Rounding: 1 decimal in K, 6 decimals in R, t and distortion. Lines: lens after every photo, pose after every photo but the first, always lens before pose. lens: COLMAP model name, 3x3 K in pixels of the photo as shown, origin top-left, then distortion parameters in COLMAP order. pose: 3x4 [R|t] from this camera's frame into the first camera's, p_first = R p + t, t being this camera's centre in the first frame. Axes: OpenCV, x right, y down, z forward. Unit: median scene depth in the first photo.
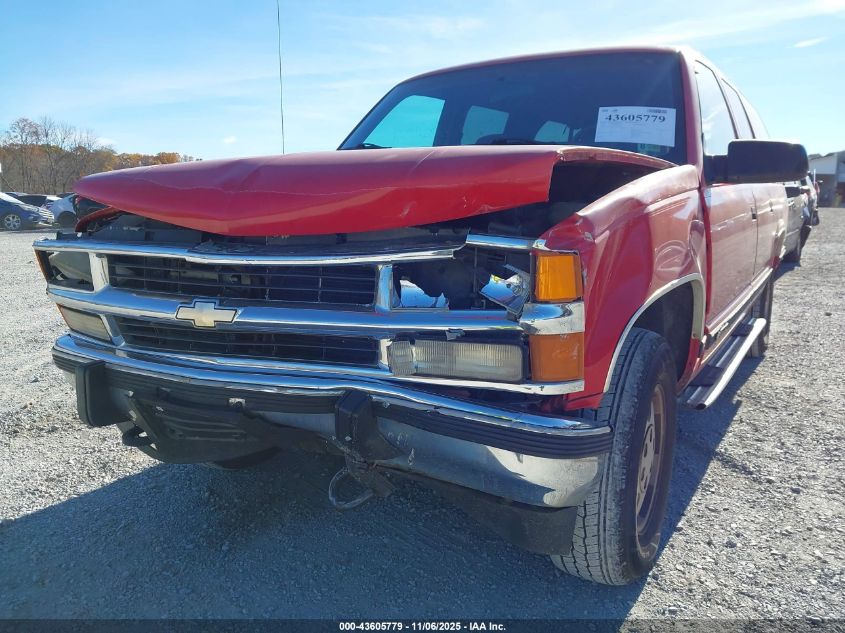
lens RADIAL K [[708.4, 0, 422.5], [0, 708.4, 316.5], [0, 0, 1]] dist [0.057772, -0.093832]
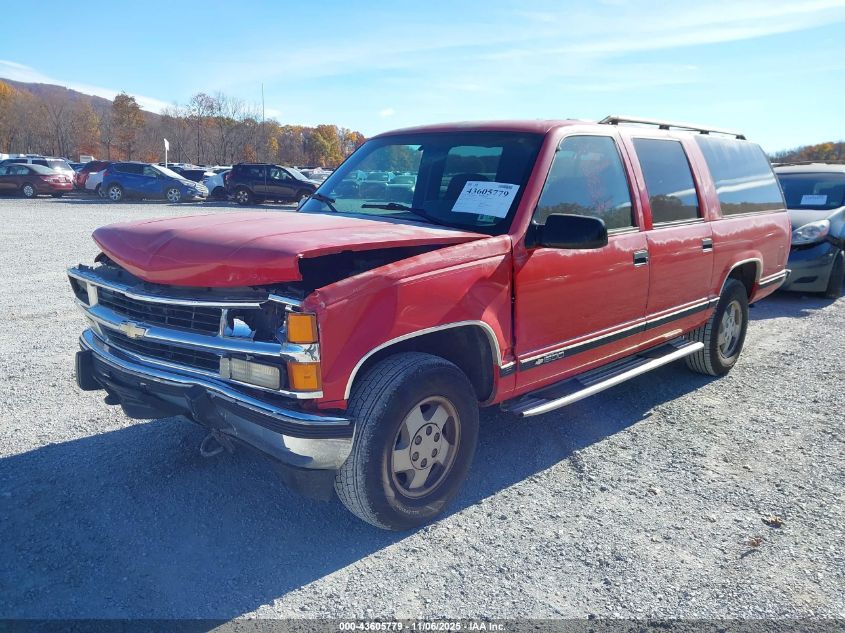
lens RADIAL K [[733.1, 0, 422.5], [0, 733.1, 316.5], [0, 0, 1]] dist [-0.008447, -0.010453]
pose [[0.973458, 0.069580, -0.218034, 0.626352], [-0.061105, 0.997099, 0.045381, -0.132998], [0.220559, -0.030854, 0.974885, -0.435896]]
